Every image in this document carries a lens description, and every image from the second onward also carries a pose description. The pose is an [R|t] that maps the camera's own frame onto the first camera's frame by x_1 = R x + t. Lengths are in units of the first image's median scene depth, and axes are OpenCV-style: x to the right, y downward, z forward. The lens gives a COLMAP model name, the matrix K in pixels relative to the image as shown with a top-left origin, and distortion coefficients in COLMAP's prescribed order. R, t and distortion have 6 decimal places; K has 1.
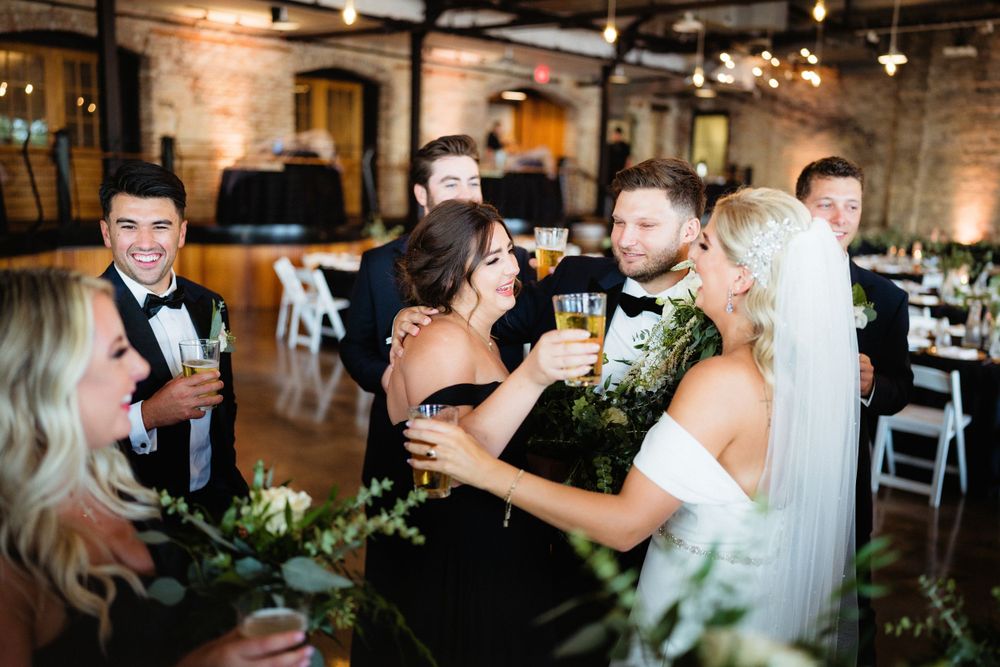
lens RADIAL K [[954.2, 0, 500.0], [0, 954.2, 333.5], [0, 0, 1]] dist [-0.054687, 0.161466]
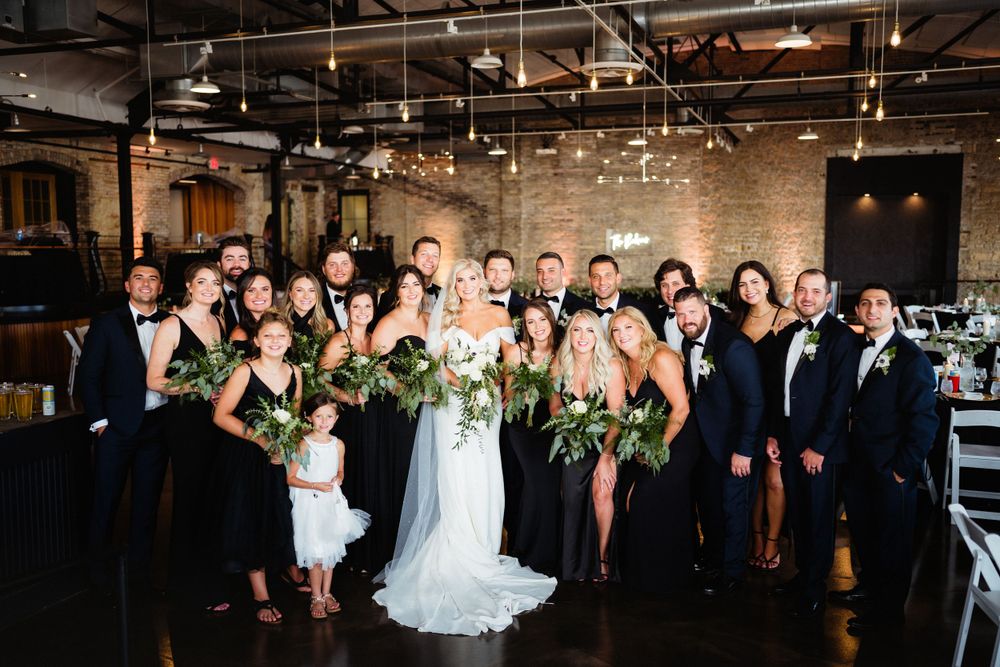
lens RADIAL K [[954.2, 0, 500.0], [0, 954.2, 333.5], [0, 0, 1]] dist [-0.054687, 0.161466]
pose [[0.913379, -0.074307, 0.400271, -0.120327], [0.101386, 0.993742, -0.046874, 0.020325], [-0.394284, 0.083395, 0.915197, -0.171965]]
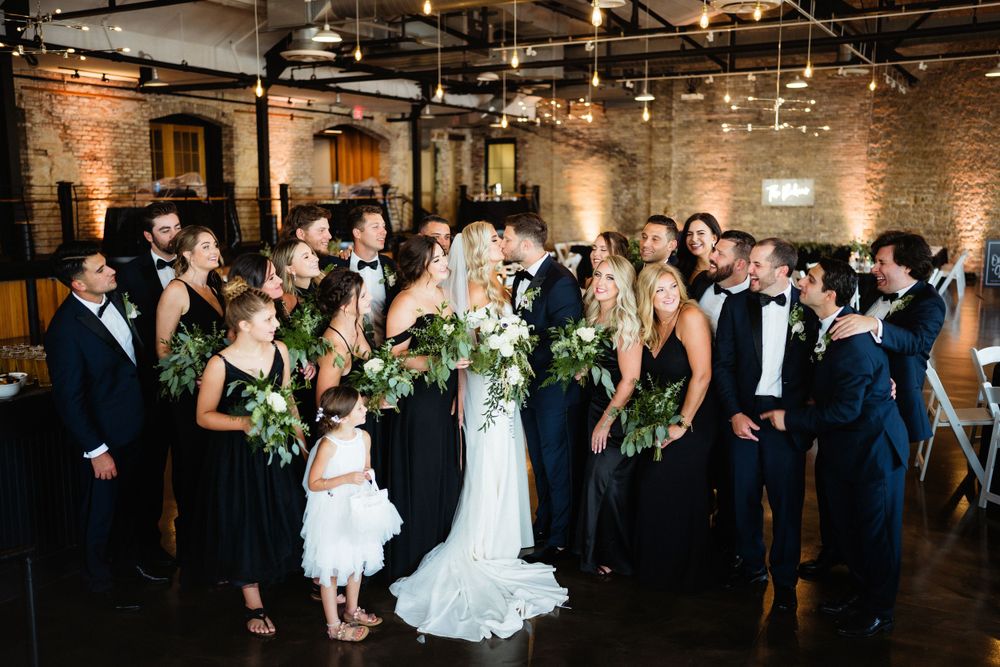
lens RADIAL K [[954.2, 0, 500.0], [0, 954.2, 333.5], [0, 0, 1]] dist [-0.054687, 0.161466]
pose [[0.972136, -0.068263, 0.224257, -0.068381], [0.072043, 0.997363, -0.008710, 0.015898], [-0.223071, 0.024624, 0.974491, -0.156600]]
